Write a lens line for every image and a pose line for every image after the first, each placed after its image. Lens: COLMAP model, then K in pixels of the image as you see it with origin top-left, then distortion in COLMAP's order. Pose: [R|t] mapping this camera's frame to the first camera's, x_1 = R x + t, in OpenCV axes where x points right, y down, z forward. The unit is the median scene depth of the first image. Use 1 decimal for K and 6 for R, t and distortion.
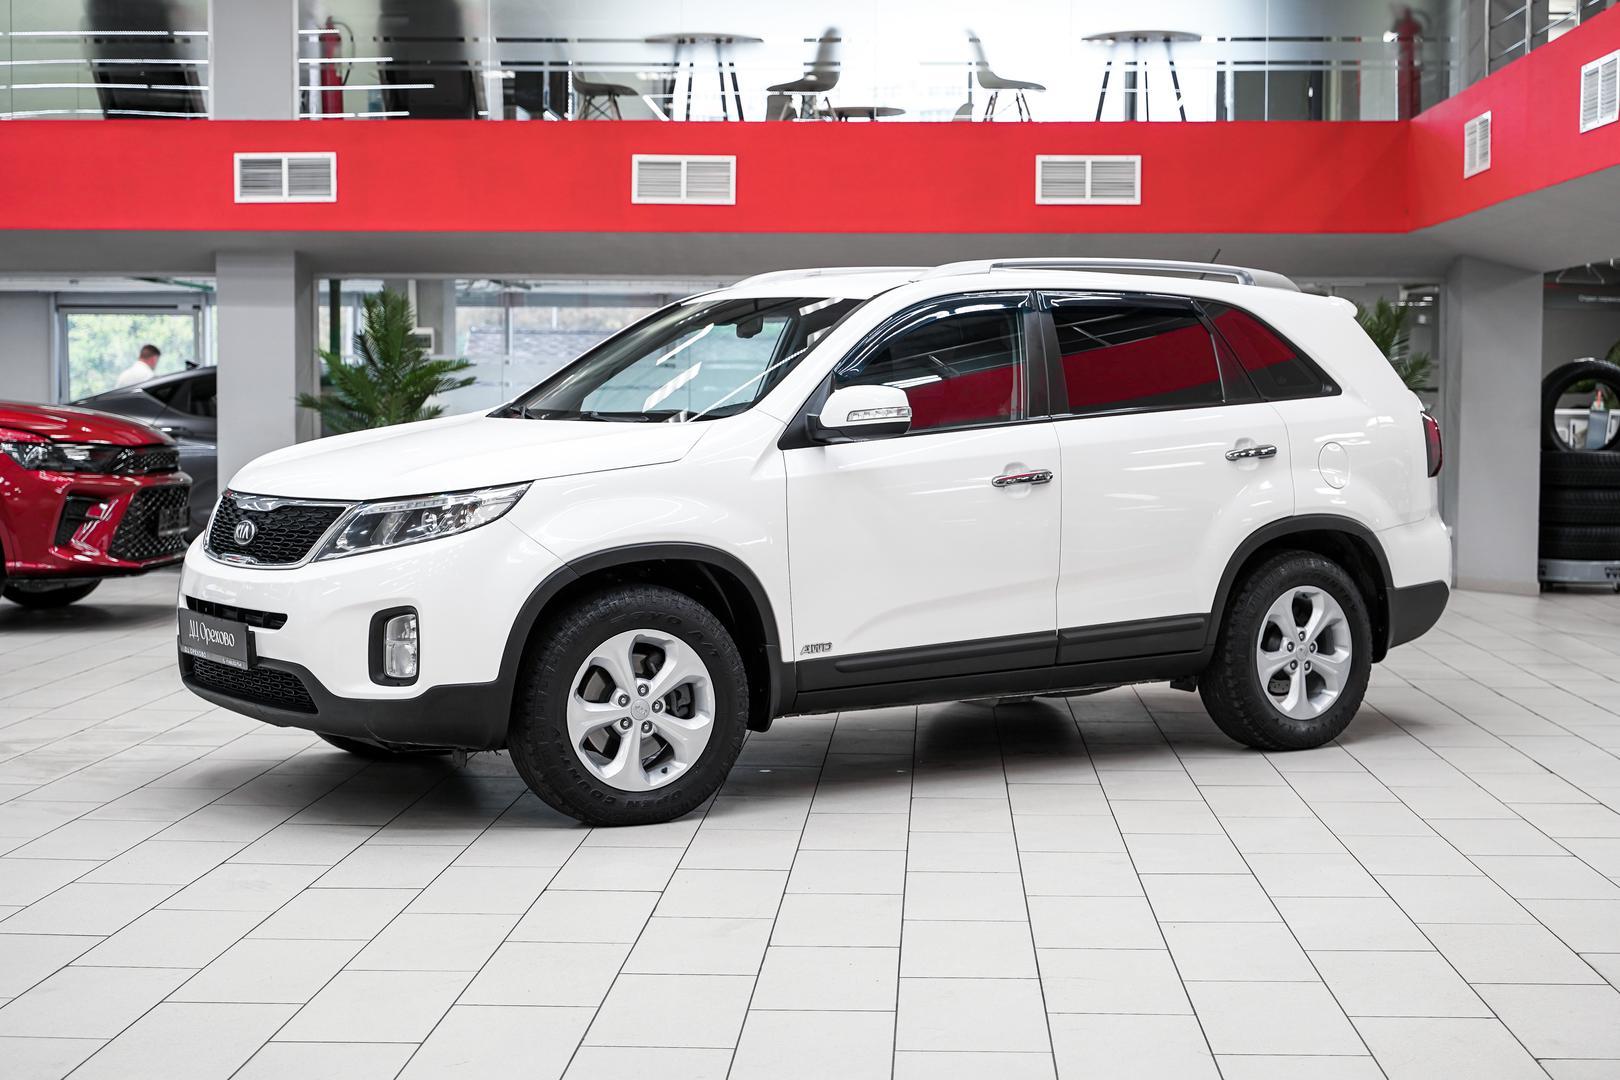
lens RADIAL K [[2569.1, 0, 810.0], [0, 2569.1, 540.0], [0, 0, 1]] dist [0.031410, 0.096539]
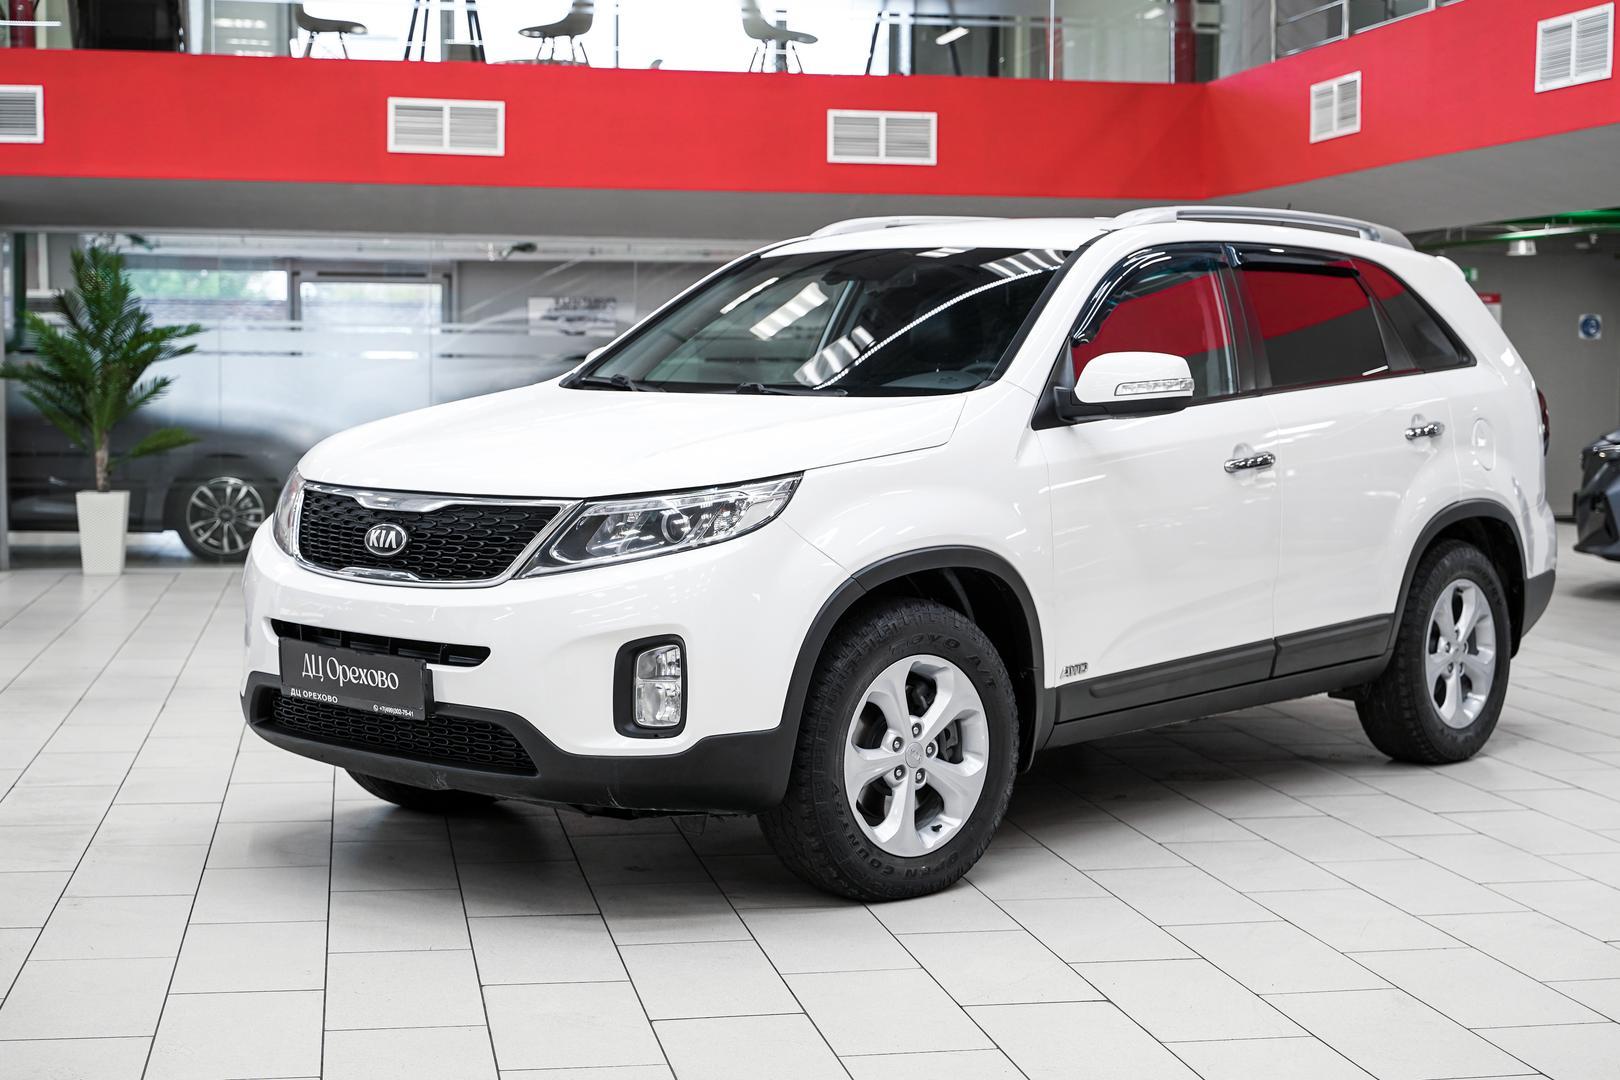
lens RADIAL K [[2499.0, 0, 810.0], [0, 2499.0, 540.0], [0, 0, 1]] dist [0.028232, -0.018814]
pose [[0.974100, -0.013442, 0.225716, -0.260984], [0.010661, 0.999852, 0.013534, -0.011505], [-0.225865, -0.010777, 0.974099, 0.235643]]
